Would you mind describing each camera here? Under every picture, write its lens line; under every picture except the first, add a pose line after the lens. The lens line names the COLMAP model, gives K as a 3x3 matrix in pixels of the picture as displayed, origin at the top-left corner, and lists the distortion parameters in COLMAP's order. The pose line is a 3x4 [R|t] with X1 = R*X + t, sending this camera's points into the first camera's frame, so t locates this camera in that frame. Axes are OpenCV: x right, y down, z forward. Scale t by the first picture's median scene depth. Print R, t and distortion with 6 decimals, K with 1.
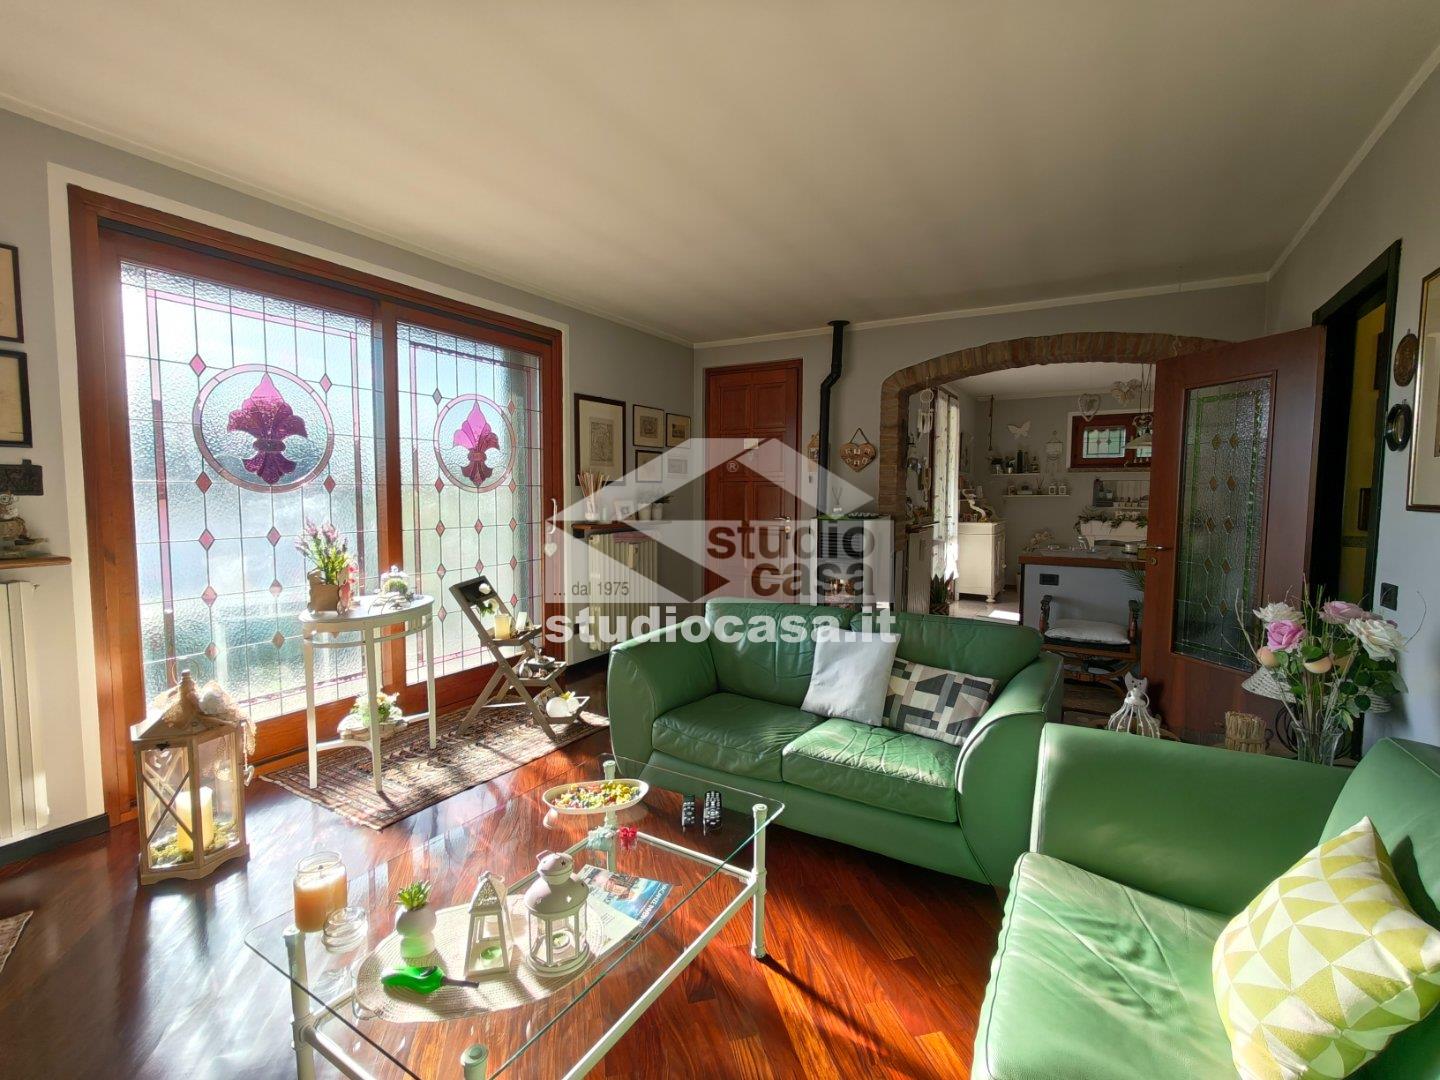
lens RADIAL K [[648.9, 0, 721.7], [0, 648.9, 536.8], [0, 0, 1]] dist [-0.001413, 0.001598]
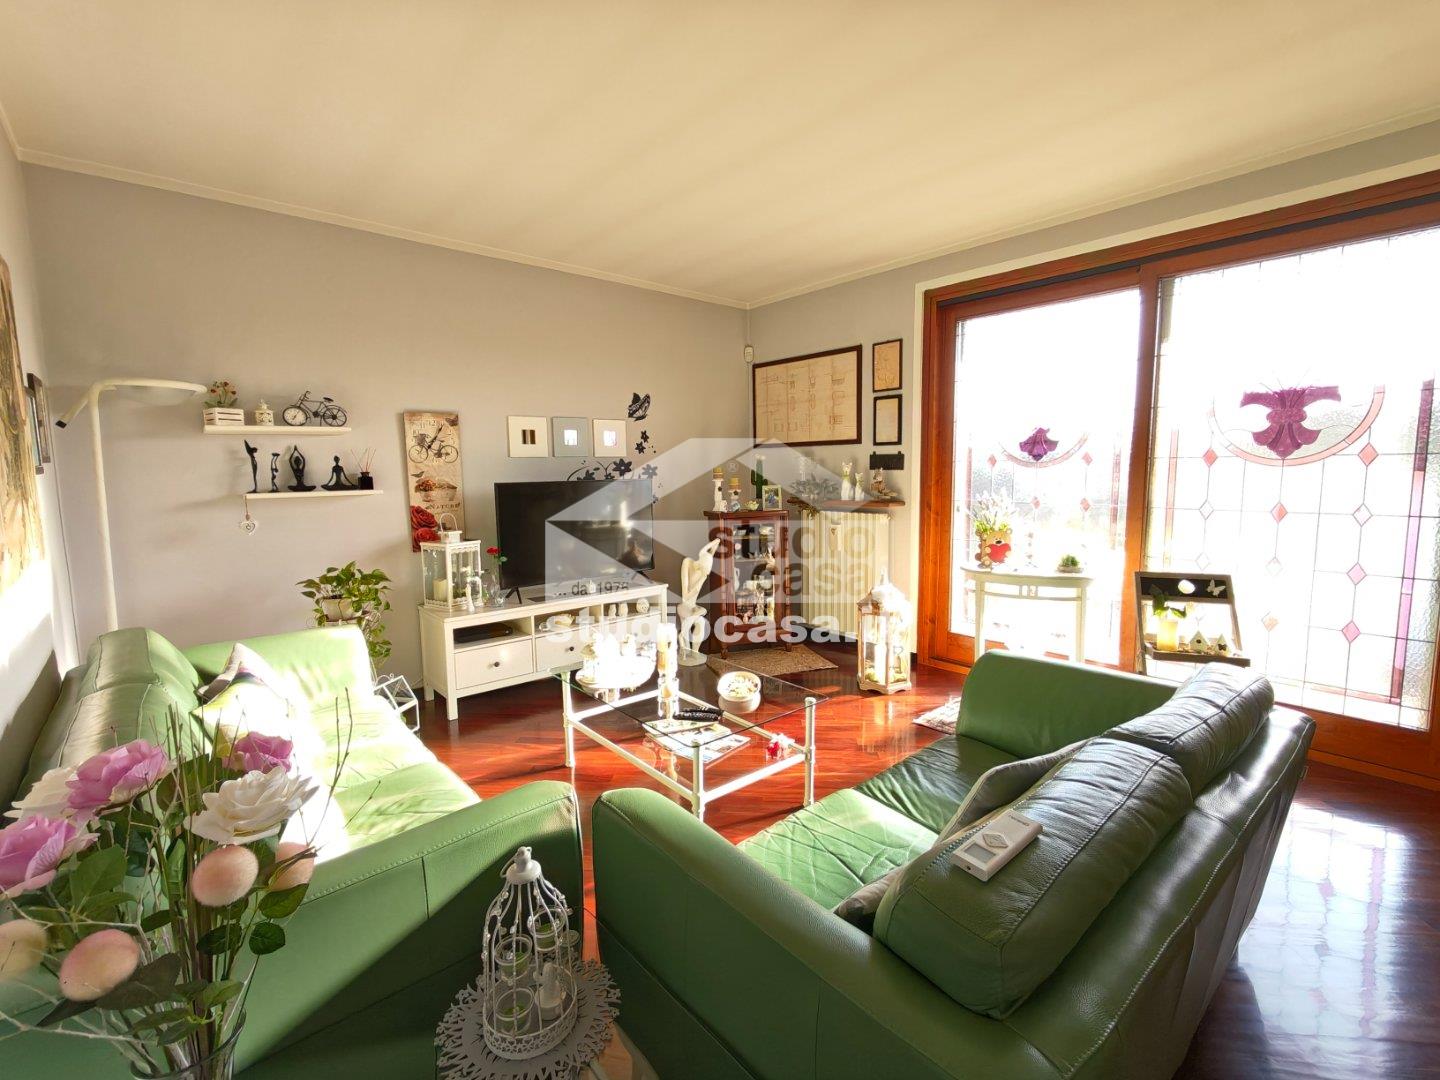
lens RADIAL K [[648.9, 0, 716.0], [0, 648.9, 537.9], [0, 0, 1]] dist [-0.001413, 0.001598]
pose [[-0.307111, 0.098716, -0.946540, 0.496926], [-0.059224, 0.990695, 0.122537, -0.037753], [0.949829, 0.093690, -0.298407, 0.593474]]
